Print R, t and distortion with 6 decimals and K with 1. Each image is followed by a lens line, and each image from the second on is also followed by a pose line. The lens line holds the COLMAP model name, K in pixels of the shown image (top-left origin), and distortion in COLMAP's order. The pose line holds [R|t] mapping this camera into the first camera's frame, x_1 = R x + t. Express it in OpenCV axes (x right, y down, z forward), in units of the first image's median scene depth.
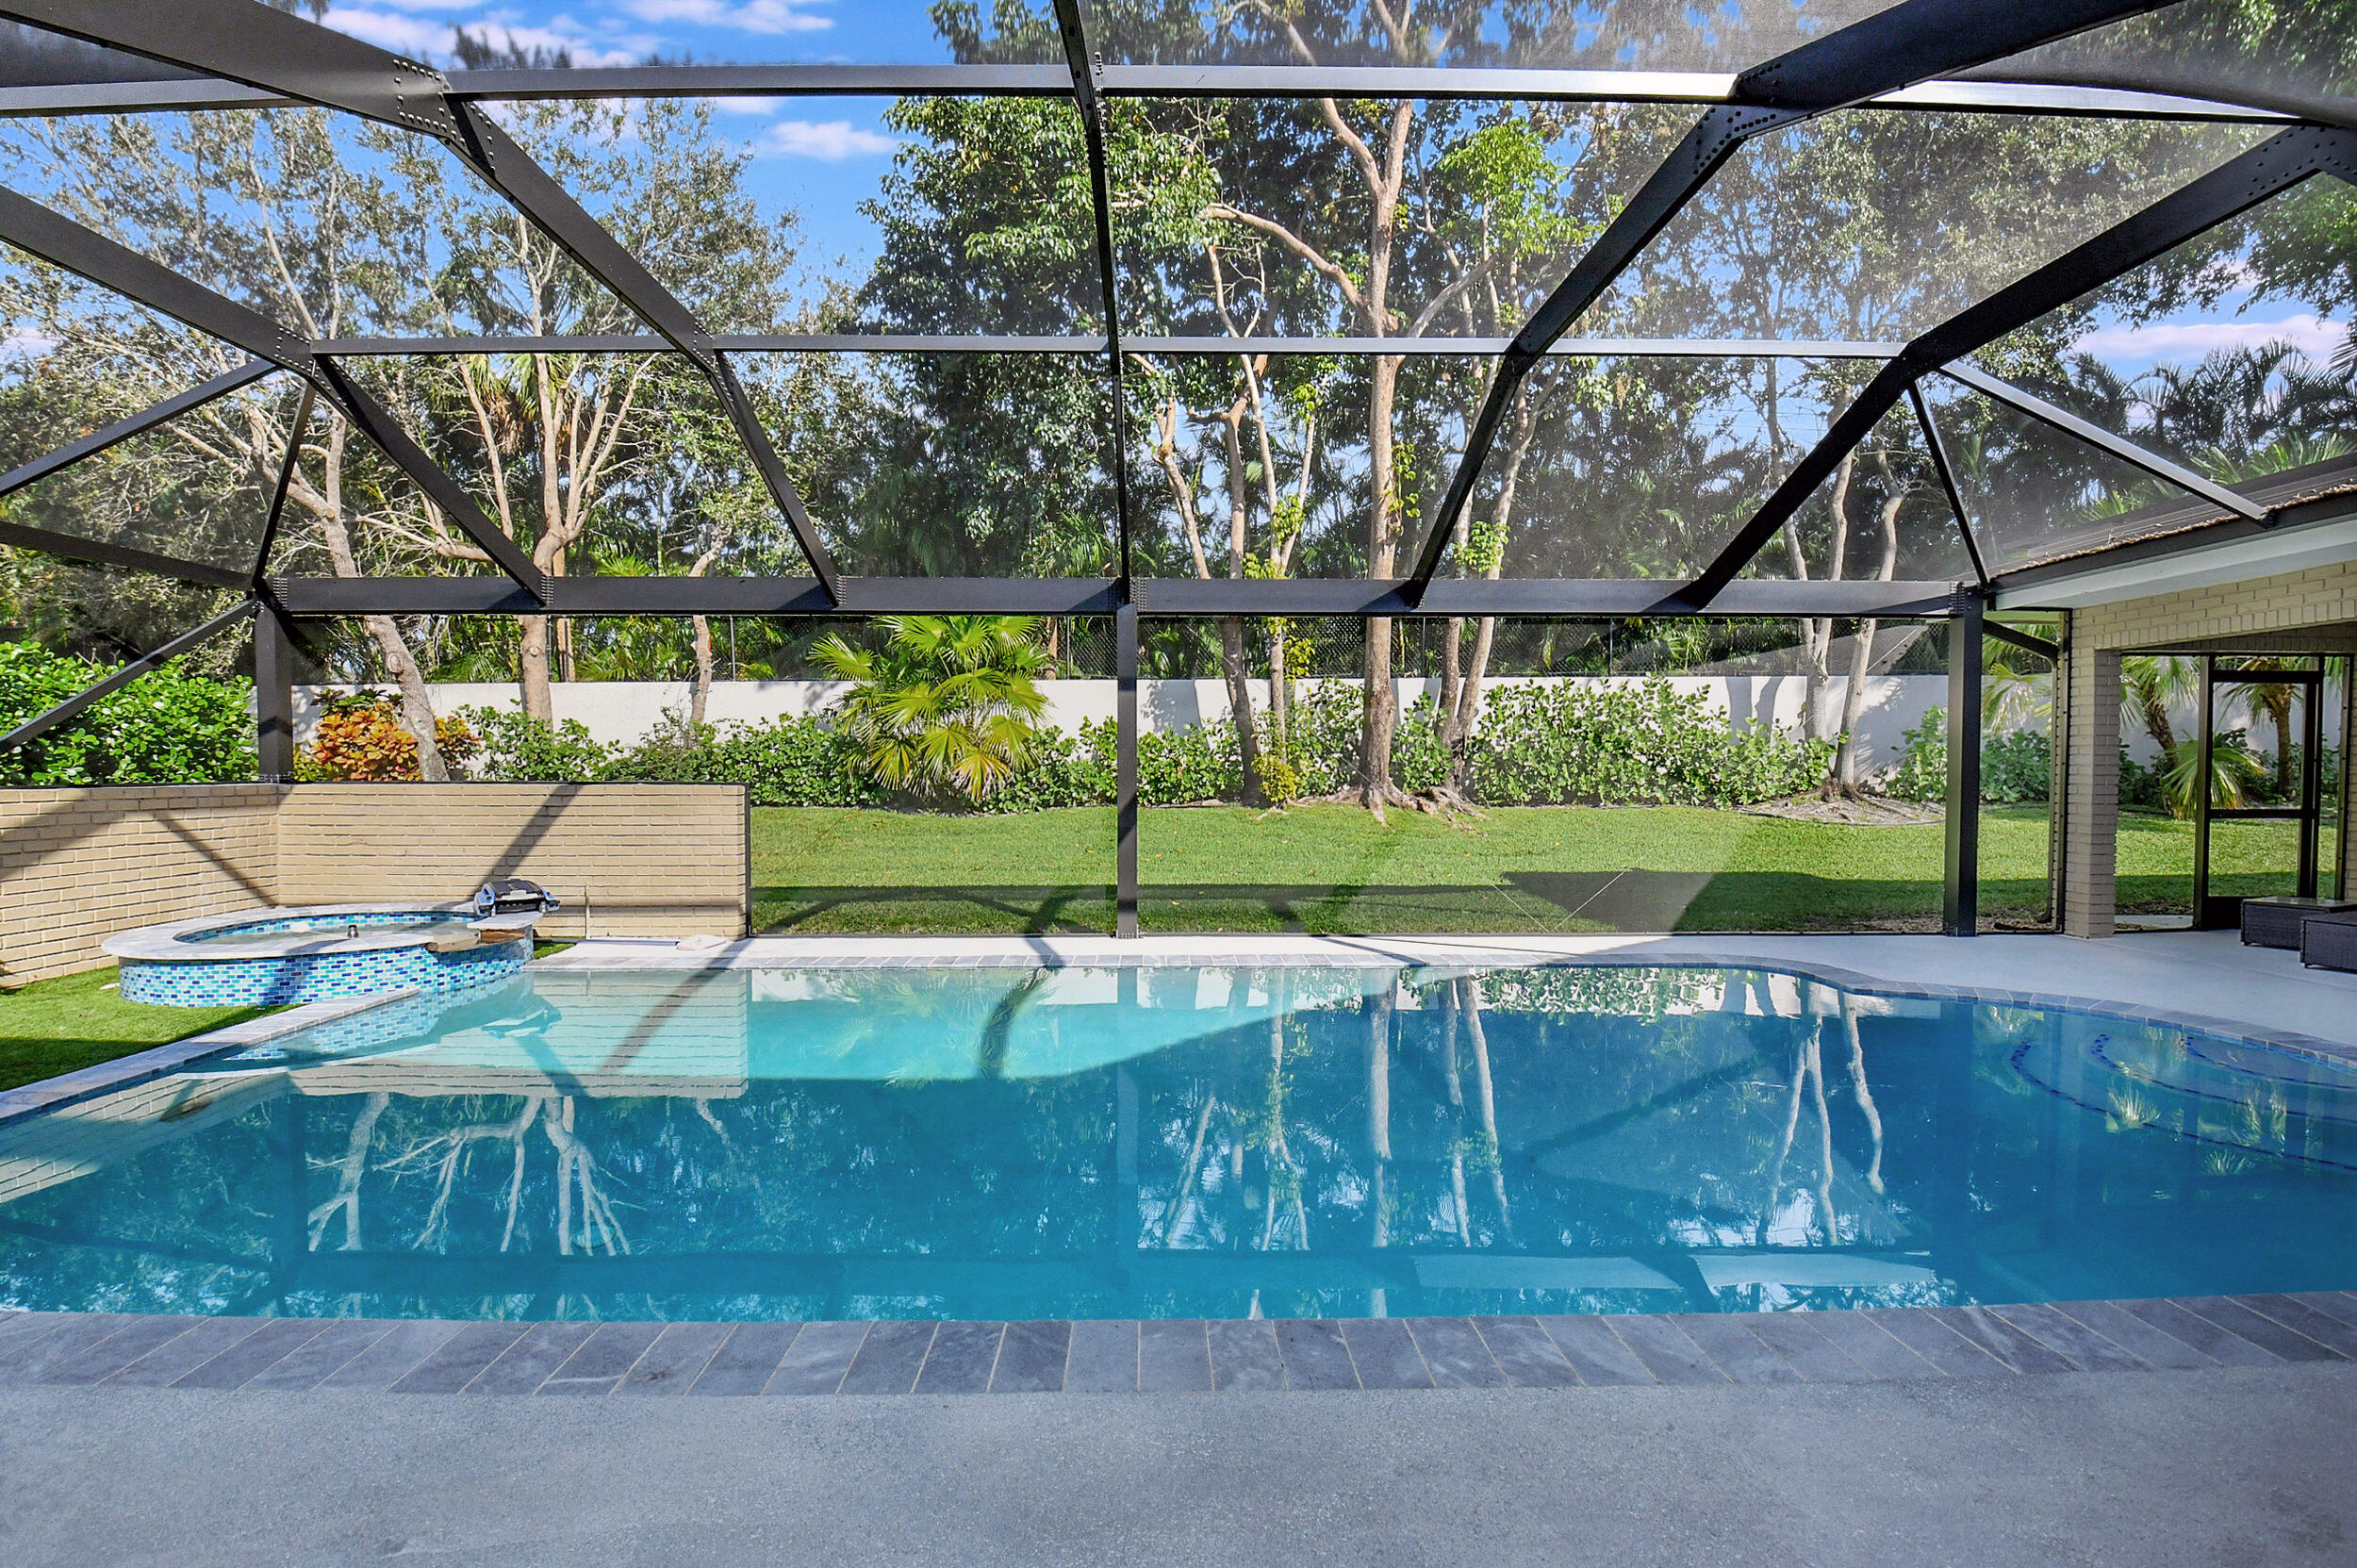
lens RADIAL K [[1049.0, 0, 1196.5], [0, 1049.0, 780.8], [0, 0, 1]] dist [0.022221, -0.031460]
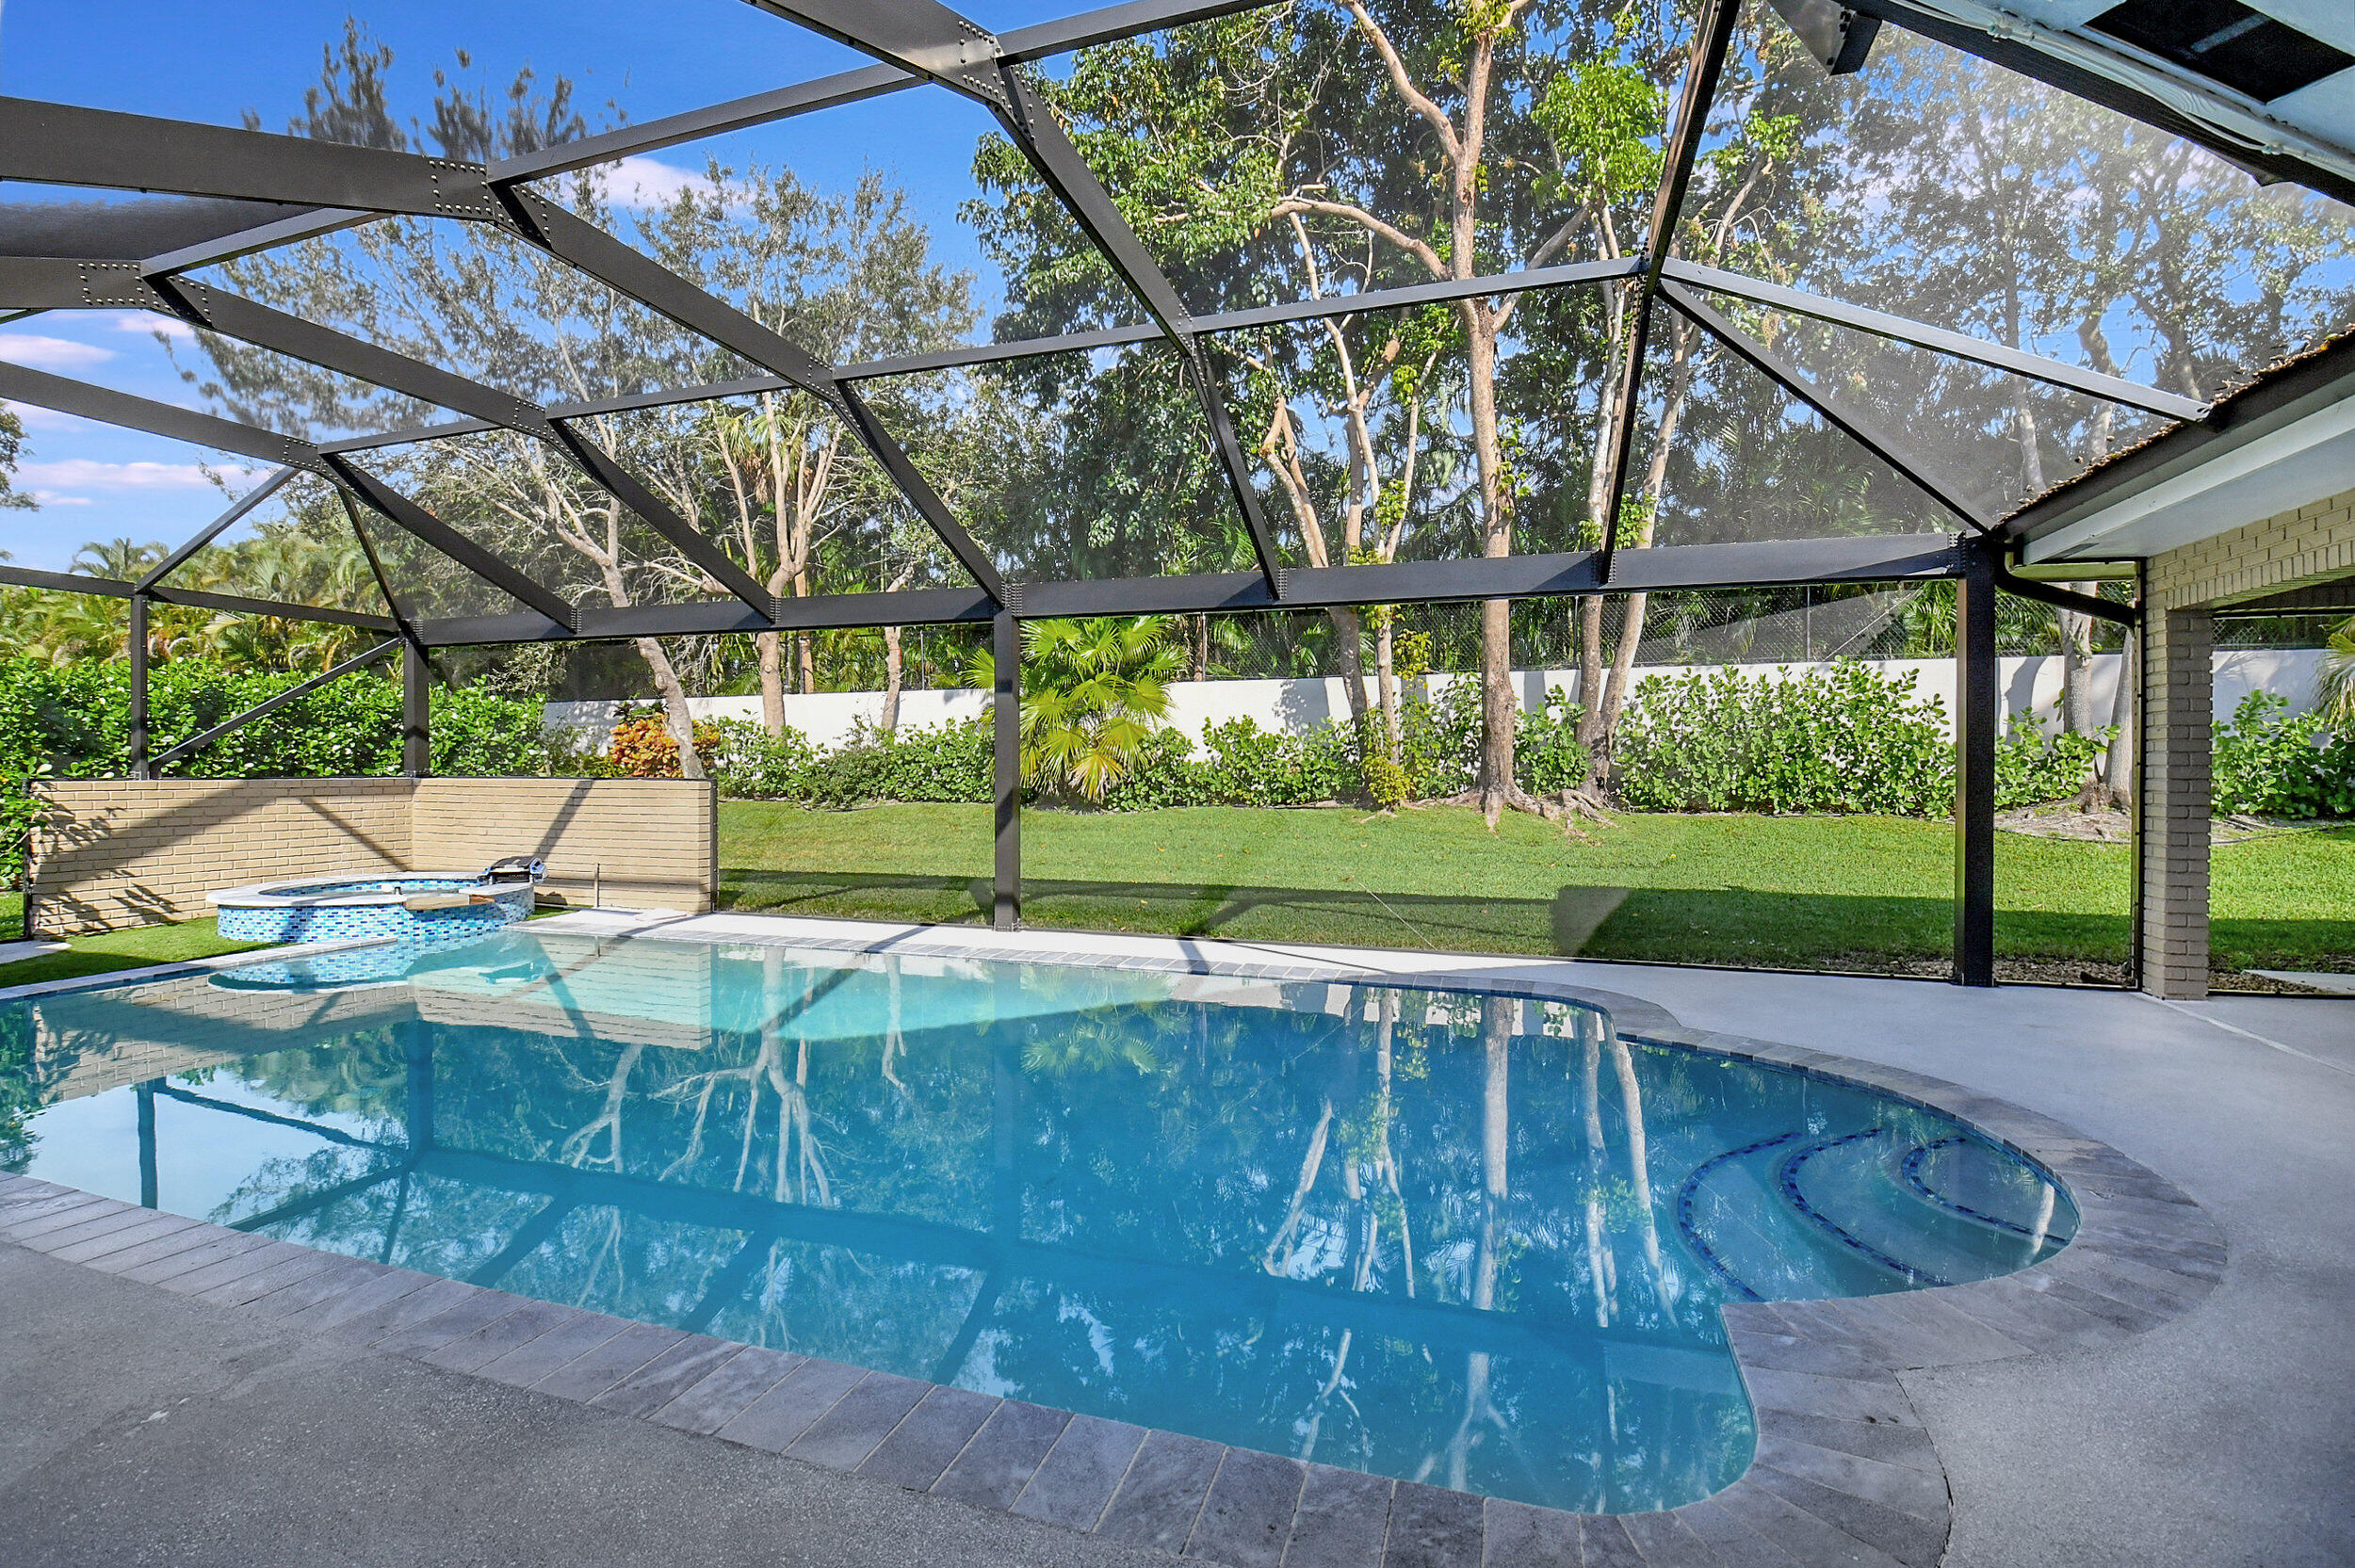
lens RADIAL K [[1048.0, 0, 1195.5], [0, 1048.0, 780.8], [0, 0, 1]] dist [0.022221, -0.031460]
pose [[0.946303, 0.006311, -0.323219, 0.226978], [-0.006732, 0.999977, -0.000183, 0.000268], [0.323211, 0.002349, 0.946324, 0.039675]]
